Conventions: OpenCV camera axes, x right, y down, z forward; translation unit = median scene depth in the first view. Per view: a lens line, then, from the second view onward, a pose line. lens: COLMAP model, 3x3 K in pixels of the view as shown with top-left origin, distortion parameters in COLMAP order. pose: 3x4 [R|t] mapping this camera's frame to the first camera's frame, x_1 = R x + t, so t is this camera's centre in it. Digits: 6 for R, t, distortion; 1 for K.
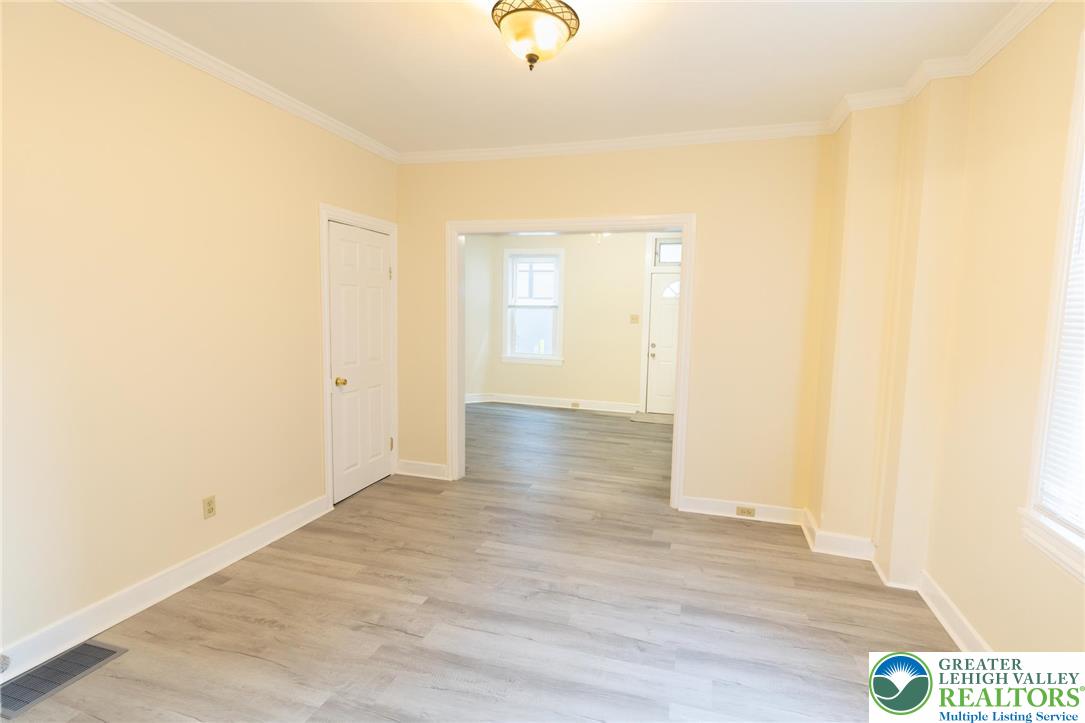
lens RADIAL K [[533.0, 0, 542.5], [0, 533.0, 361.5], [0, 0, 1]] dist [-0.000251, 0.000240]
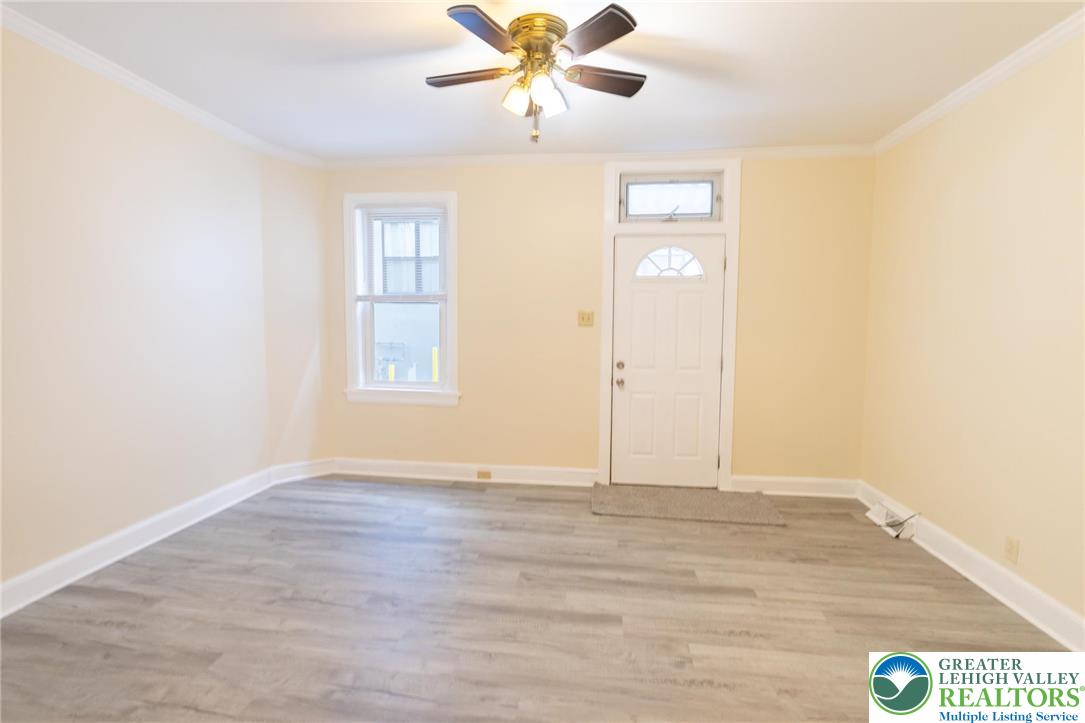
lens RADIAL K [[533.0, 0, 542.5], [0, 533.0, 361.5], [0, 0, 1]] dist [-0.000251, 0.000240]
pose [[0.983168, -0.031303, 0.180002, 0.026107], [0.031675, 0.999498, 0.000809, -0.037424], [-0.179937, 0.004906, 0.983666, 0.464927]]
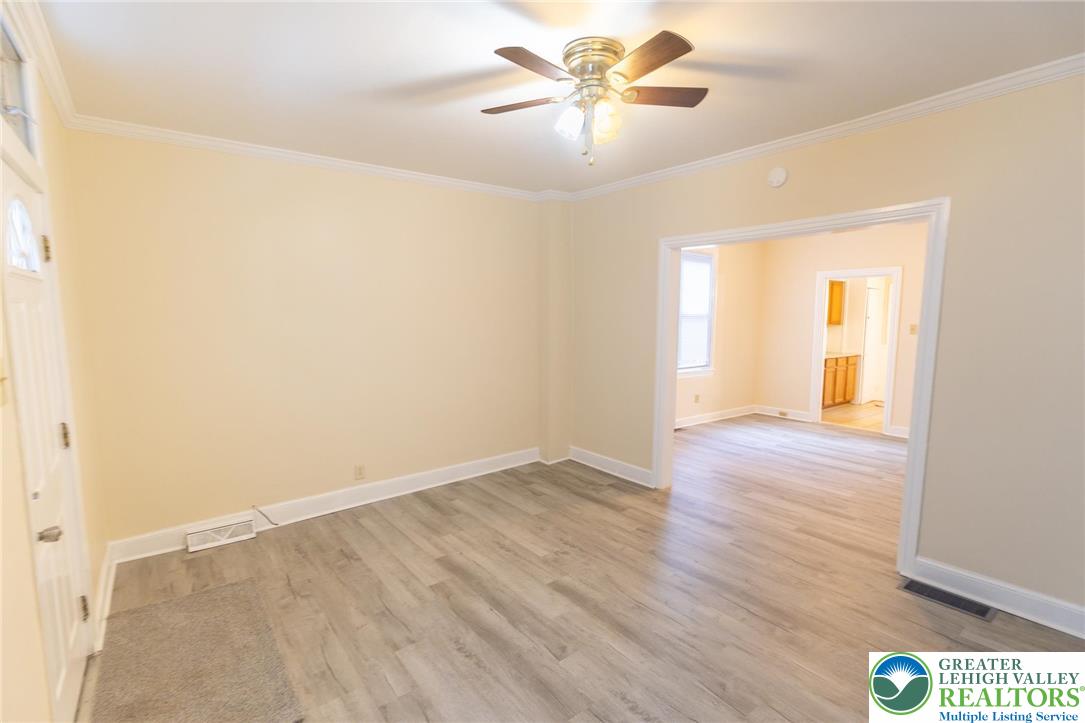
lens RADIAL K [[497.6, 0, 542.5], [0, 497.6, 361.5], [0, 0, 1]] dist [-0.000418, 0.000229]
pose [[-0.818139, -0.077163, 0.569820, -0.073501], [0.035486, 0.982292, 0.183968, -0.116012], [-0.573925, 0.170731, -0.800913, 1.075576]]
